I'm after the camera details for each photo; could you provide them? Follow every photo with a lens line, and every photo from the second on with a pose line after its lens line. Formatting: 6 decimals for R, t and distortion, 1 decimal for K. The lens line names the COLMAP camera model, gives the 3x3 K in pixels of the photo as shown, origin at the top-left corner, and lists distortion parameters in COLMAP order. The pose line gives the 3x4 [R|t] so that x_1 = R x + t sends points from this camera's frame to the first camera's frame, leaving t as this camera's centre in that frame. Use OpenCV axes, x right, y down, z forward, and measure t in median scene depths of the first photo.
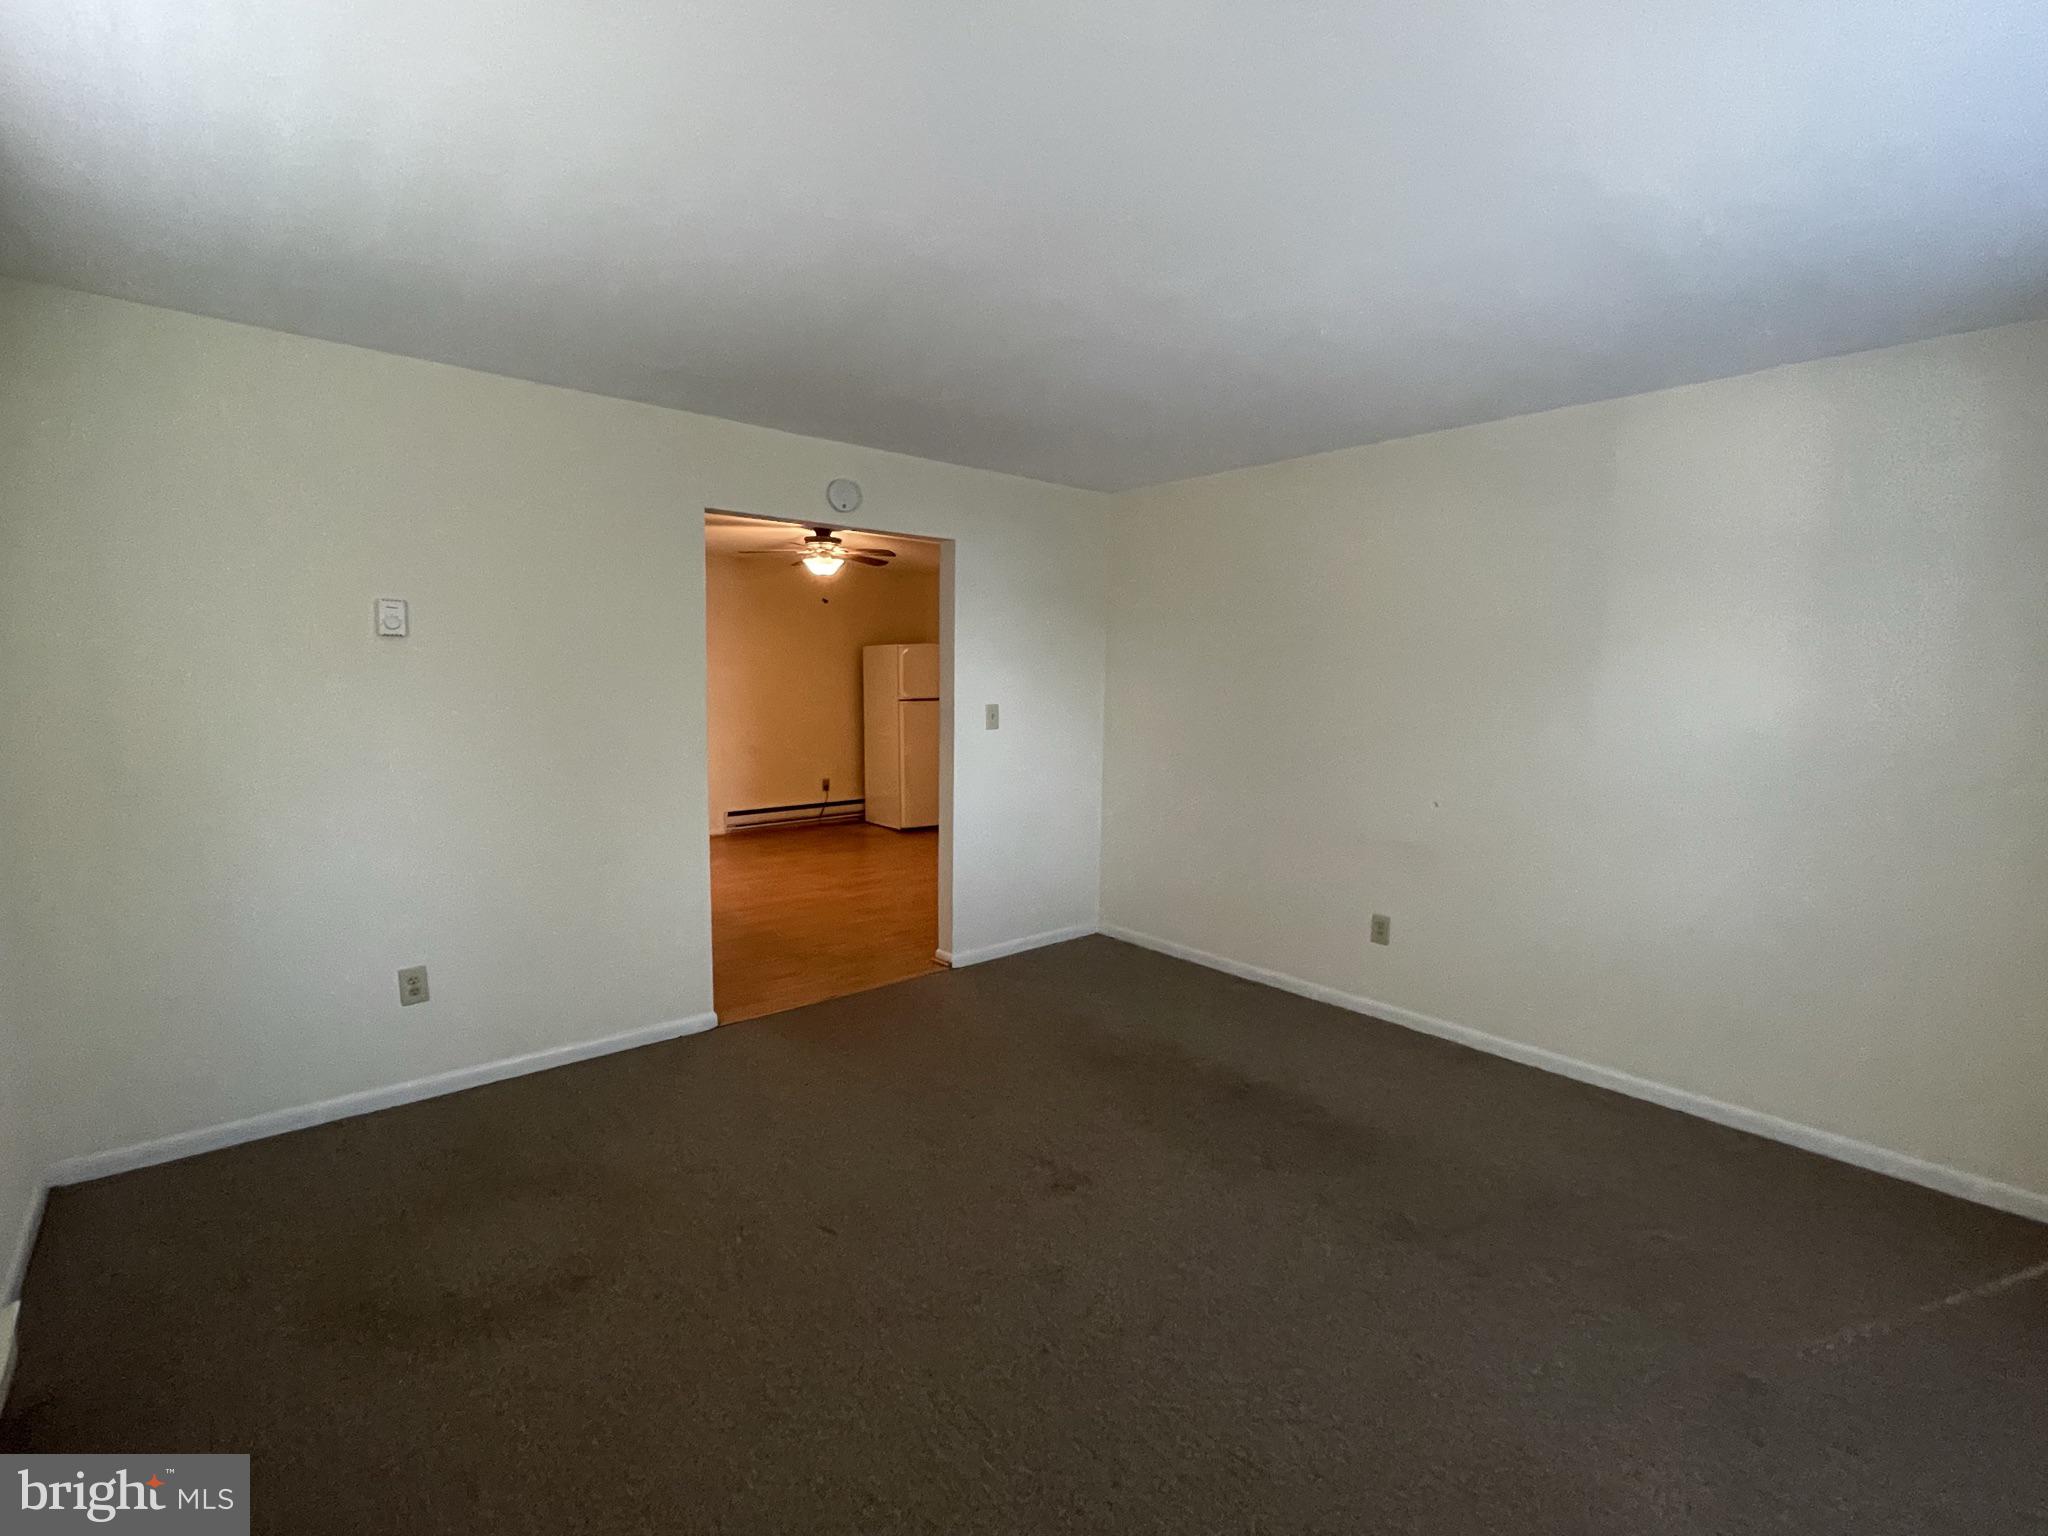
lens RADIAL K [[931.9, 0, 1018.4], [0, 931.9, 755.6], [0, 0, 1]] dist [0.001323, 0.000417]
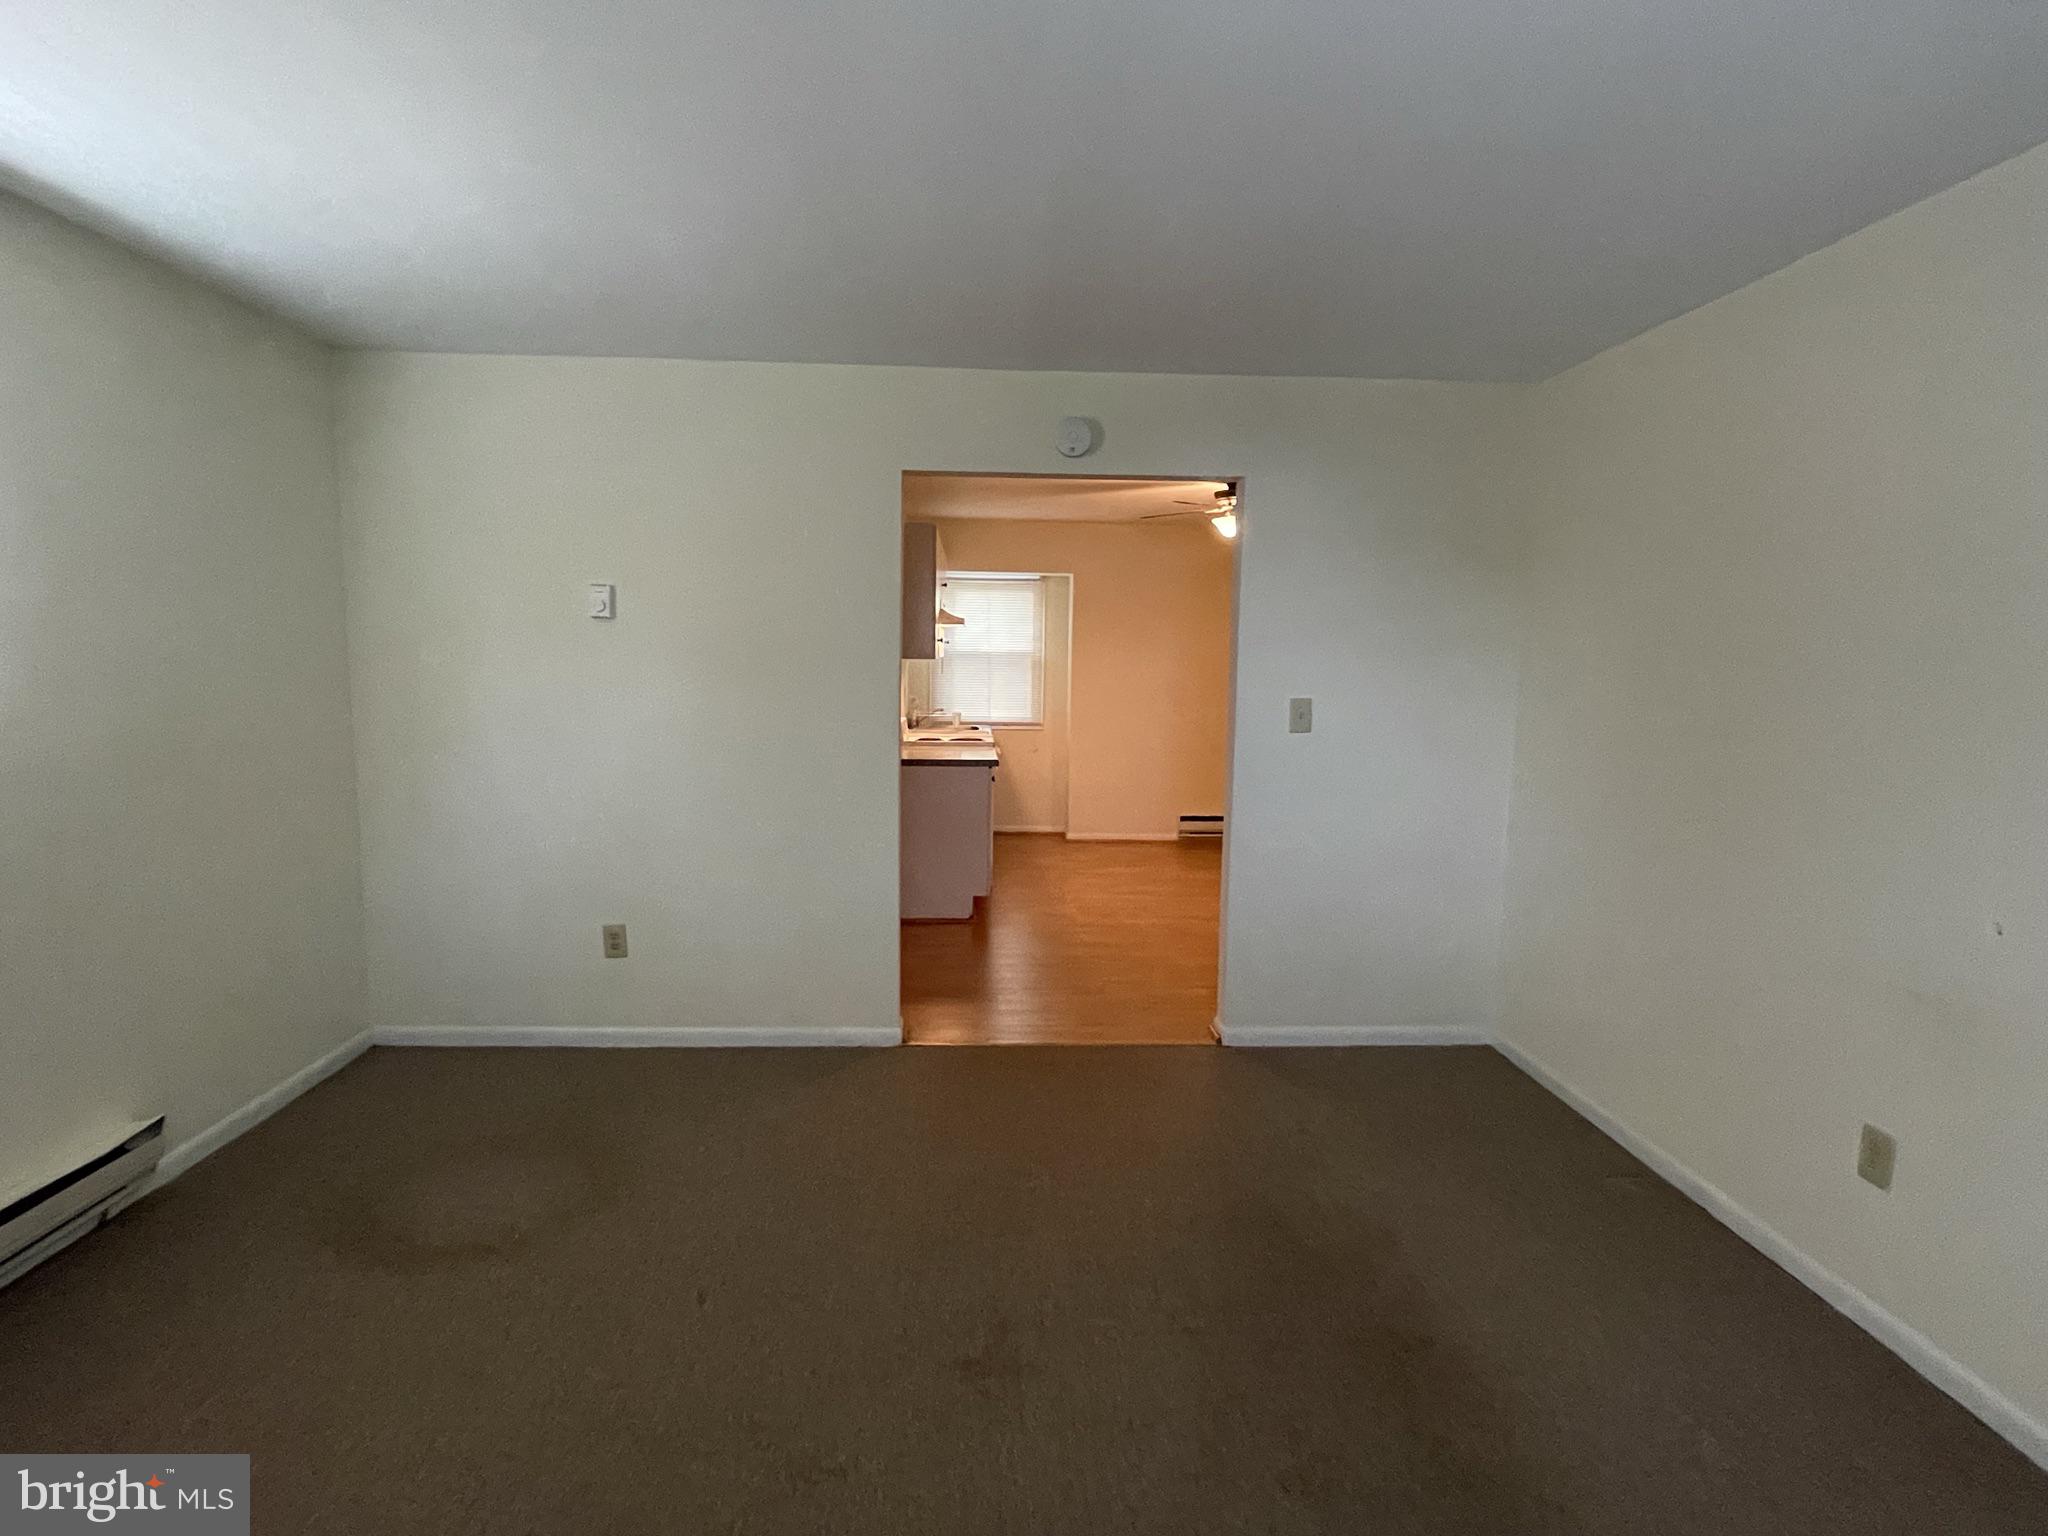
lens RADIAL K [[1054.6, 0, 1024.0], [0, 1054.6, 768.0], [0, 0, 1]] dist [-0.016049, -0.000078]
pose [[0.784142, 0.068860, -0.616750, 0.315013], [-0.060599, 0.997572, 0.034332, -0.017047], [0.617616, 0.010454, 0.786410, 0.221481]]
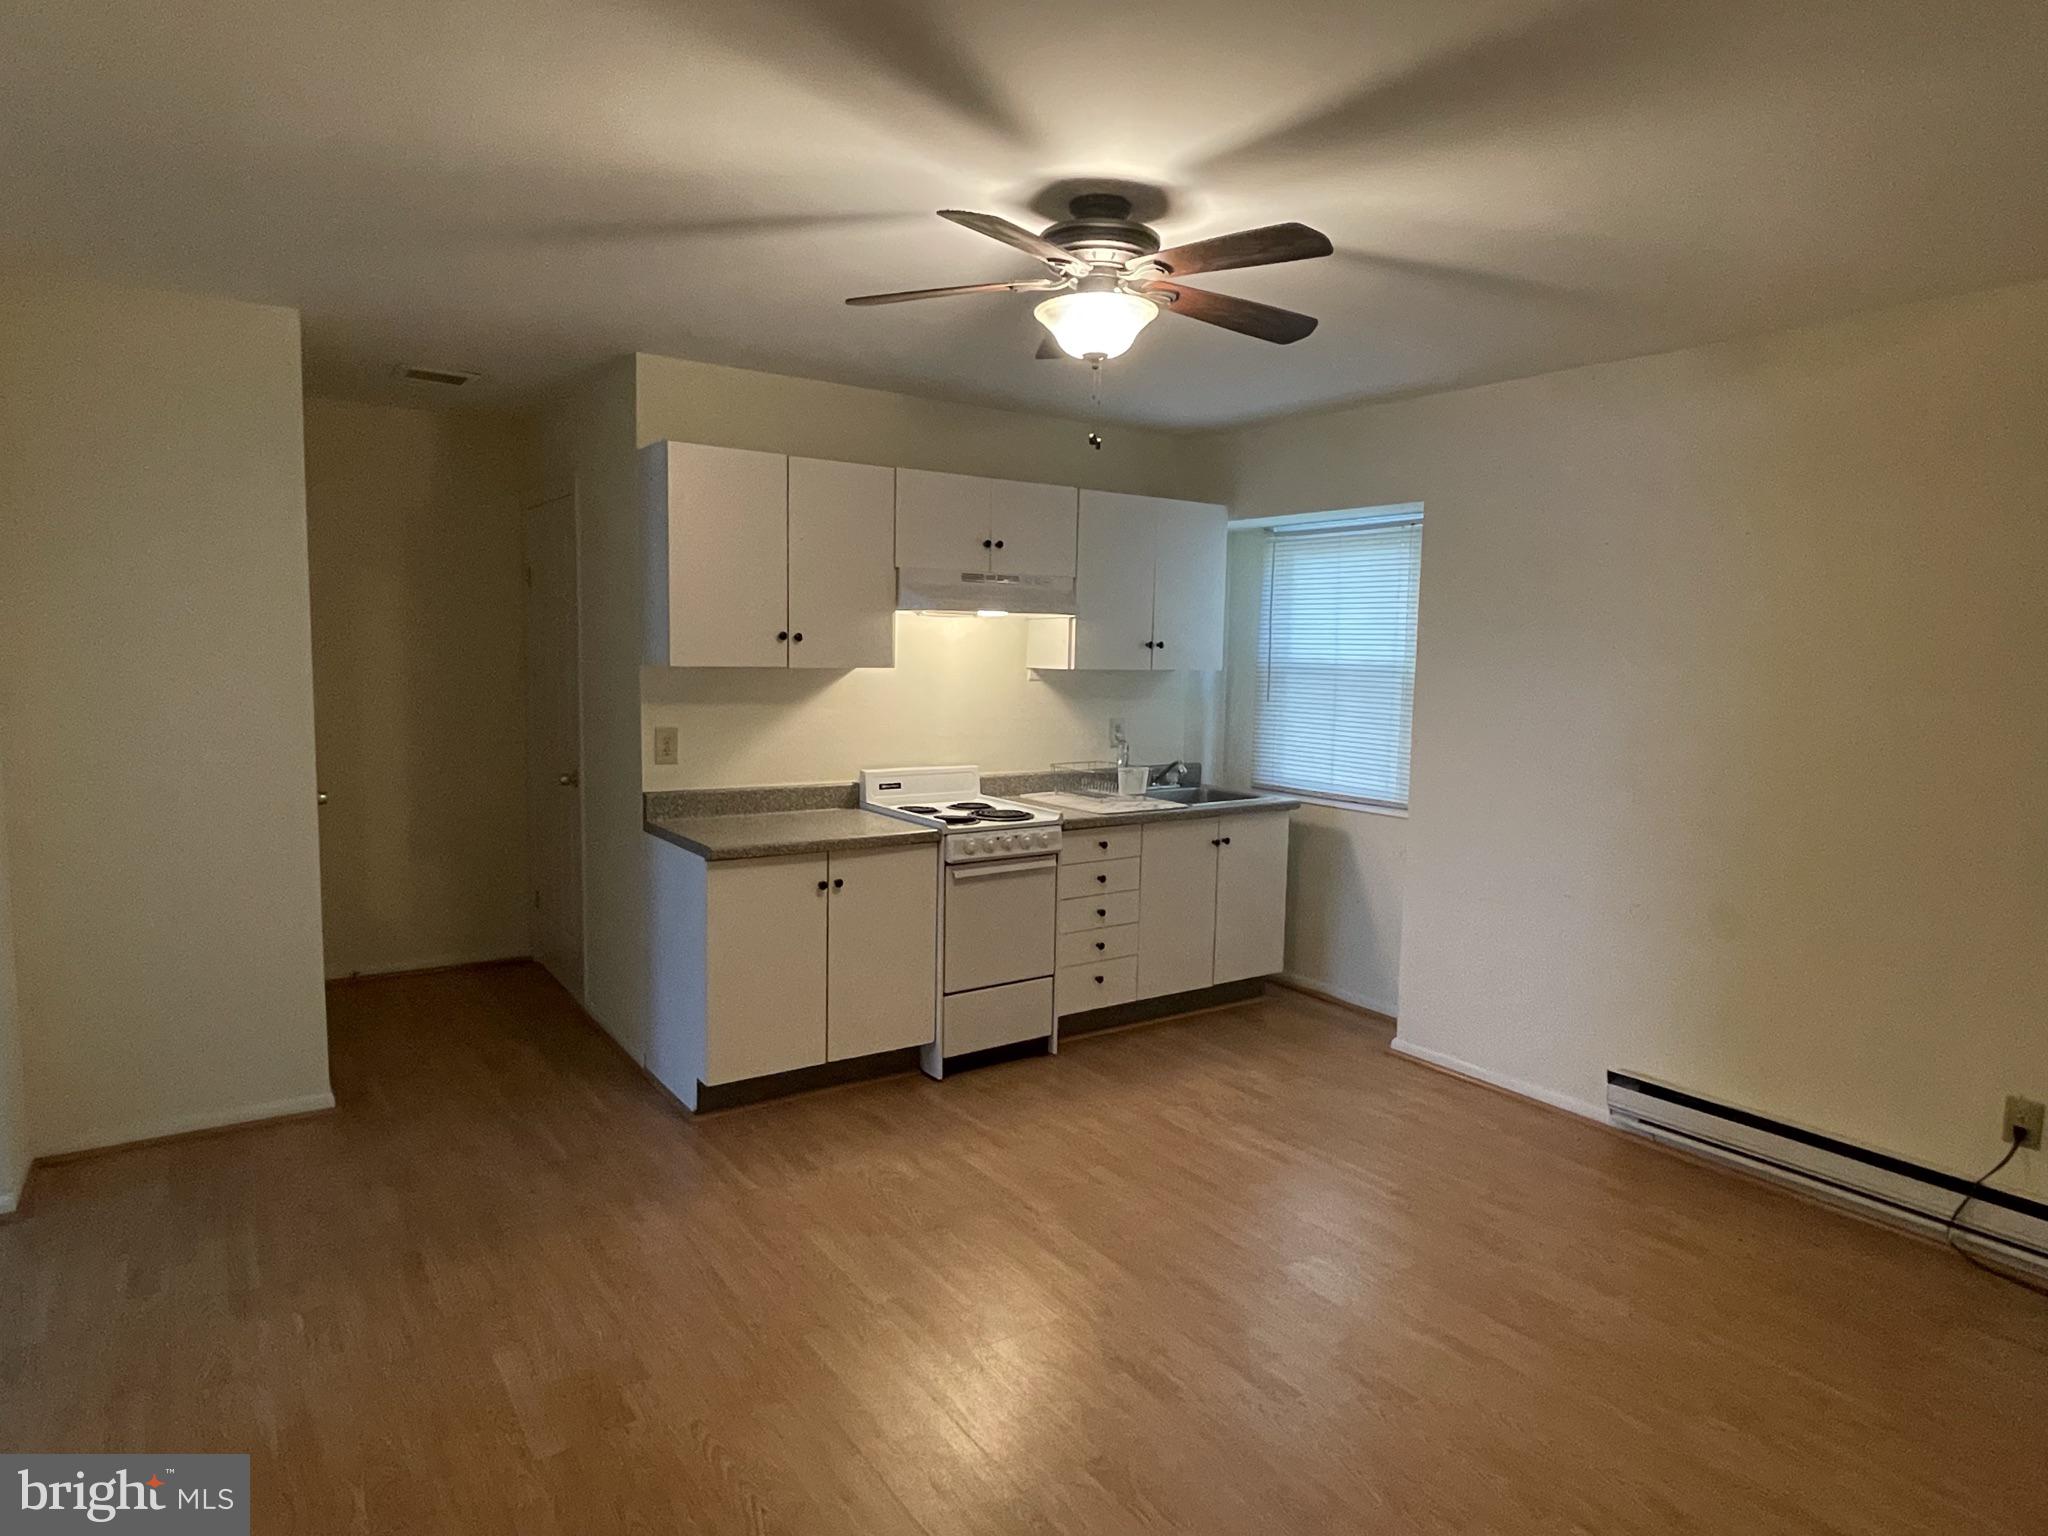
lens RADIAL K [[1224.8, 0, 1024.0], [0, 1224.8, 768.0], [0, 0, 1]] dist [0.036435, -0.039226]
pose [[-0.126255, 0.078784, -0.988864, 0.303637], [-0.125322, 0.987588, 0.094683, -0.121398], [0.984050, 0.135880, -0.114815, 1.416841]]
